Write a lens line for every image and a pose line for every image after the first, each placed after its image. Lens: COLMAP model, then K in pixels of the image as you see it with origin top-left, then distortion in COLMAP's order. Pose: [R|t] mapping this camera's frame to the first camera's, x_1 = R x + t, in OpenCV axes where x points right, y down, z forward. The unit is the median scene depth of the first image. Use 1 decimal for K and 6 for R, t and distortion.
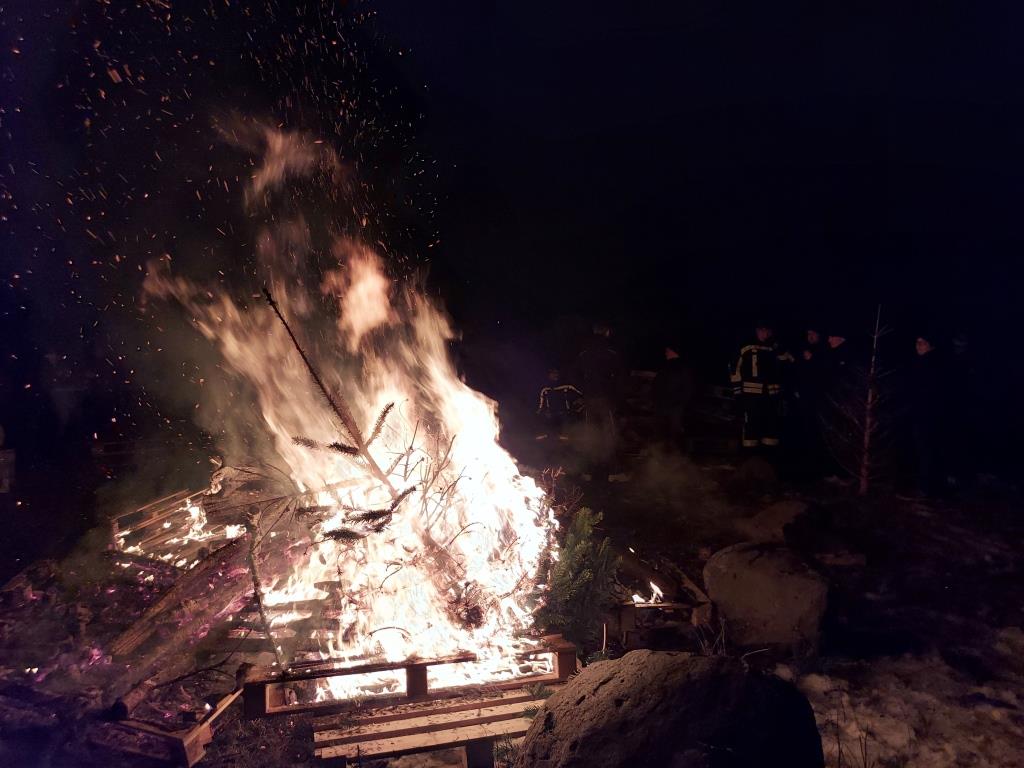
lens RADIAL K [[739.2, 0, 512.0], [0, 739.2, 384.0], [0, 0, 1]] dist [0.047061, -0.032526]
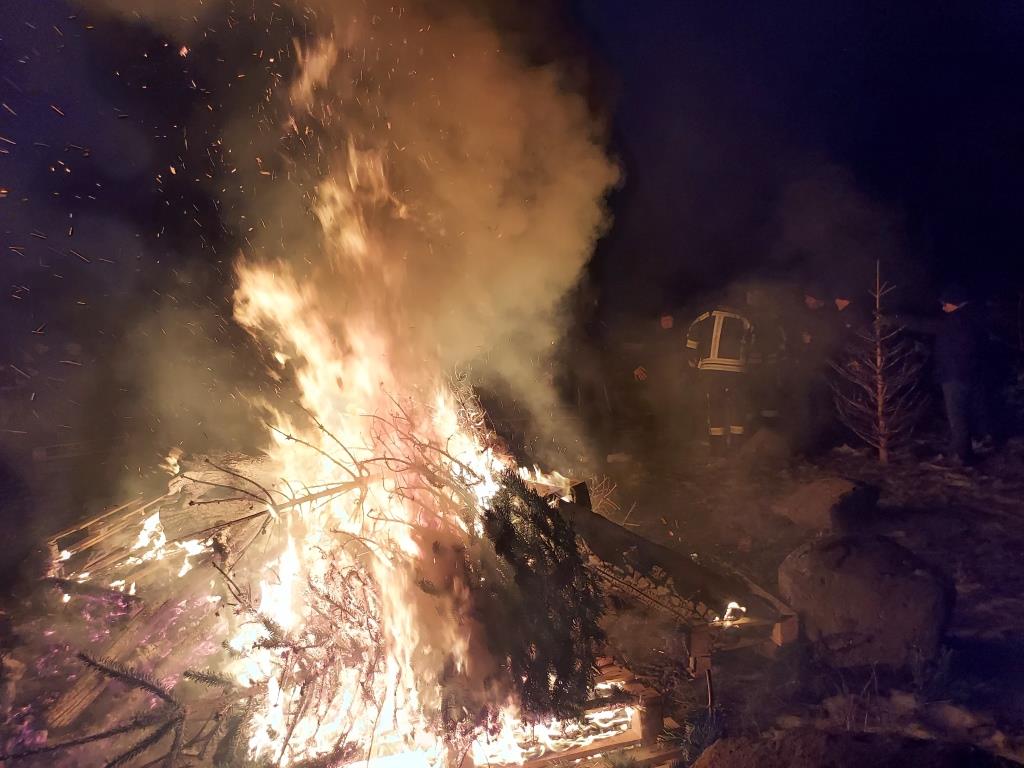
lens RADIAL K [[749.9, 0, 512.0], [0, 749.9, 384.0], [0, 0, 1]] dist [0.001136, -0.002603]
pose [[0.998116, -0.040159, 0.046397, -0.067347], [0.038786, 0.998793, 0.030122, 0.002735], [-0.047551, -0.028266, 0.998469, 0.185094]]
